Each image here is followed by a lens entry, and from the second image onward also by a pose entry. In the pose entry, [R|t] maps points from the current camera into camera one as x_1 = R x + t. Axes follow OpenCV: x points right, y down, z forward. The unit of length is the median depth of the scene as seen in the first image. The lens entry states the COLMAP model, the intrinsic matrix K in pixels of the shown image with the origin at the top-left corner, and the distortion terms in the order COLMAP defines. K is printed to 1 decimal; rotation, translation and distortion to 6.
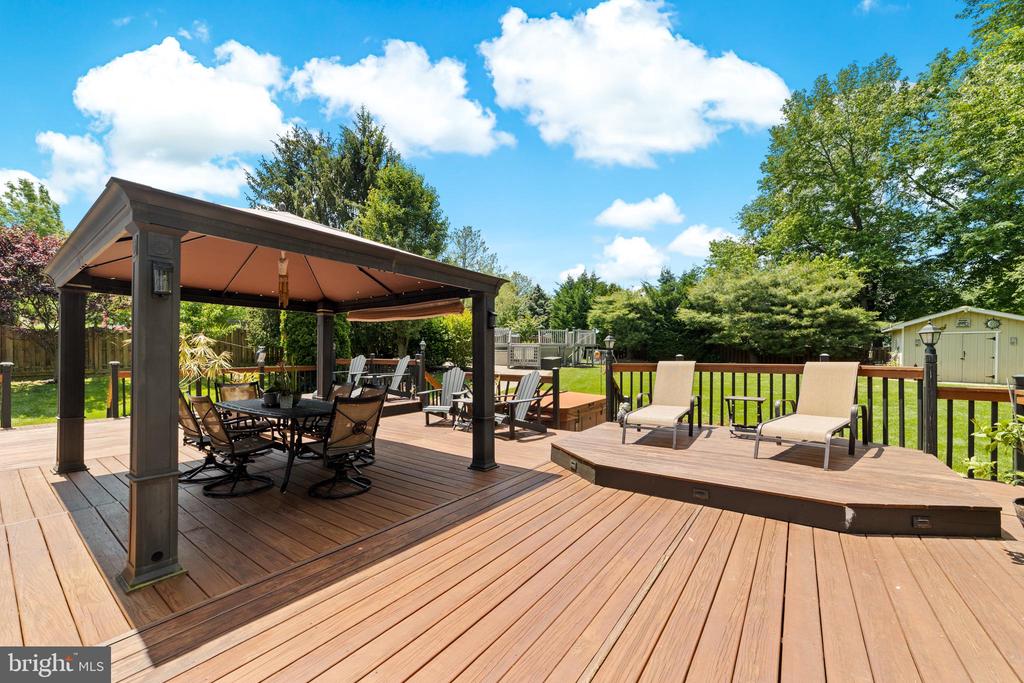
lens RADIAL K [[390.6, 0, 513.1], [0, 390.6, 352.0], [0, 0, 1]] dist [-0.000936, -0.000126]
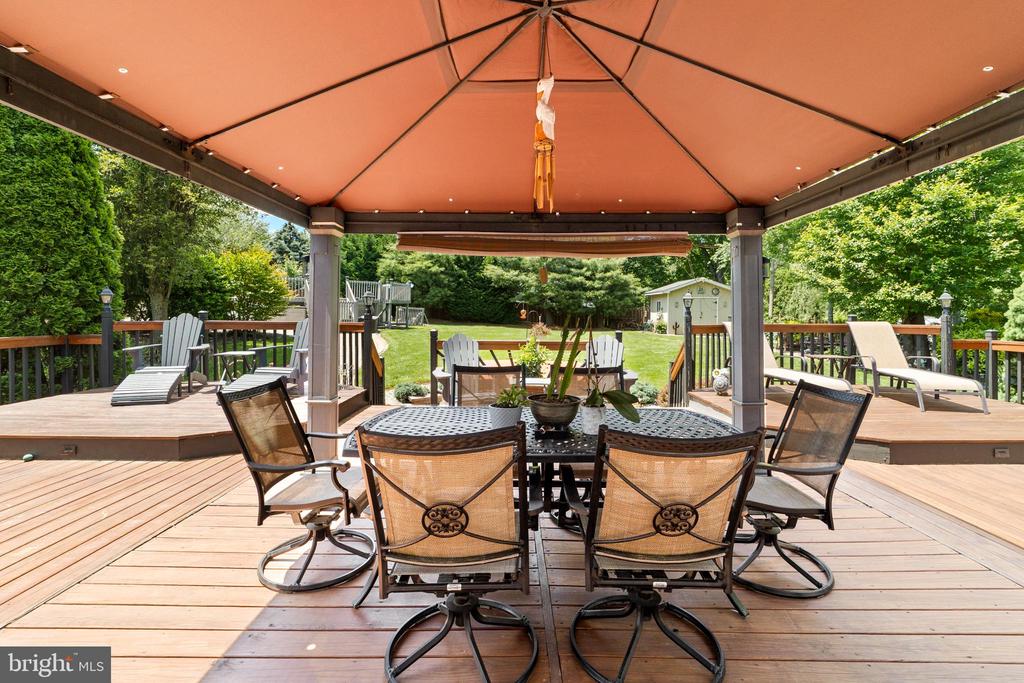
lens RADIAL K [[443.6, 0, 513.1], [0, 443.6, 315.7], [0, 0, 1]] dist [-0.001200, 0.000002]
pose [[0.813587, -0.000398, 0.581443, -0.158833], [-0.007196, 0.999916, 0.010754, 0.000664], [-0.581399, -0.012933, 0.813516, 0.096122]]
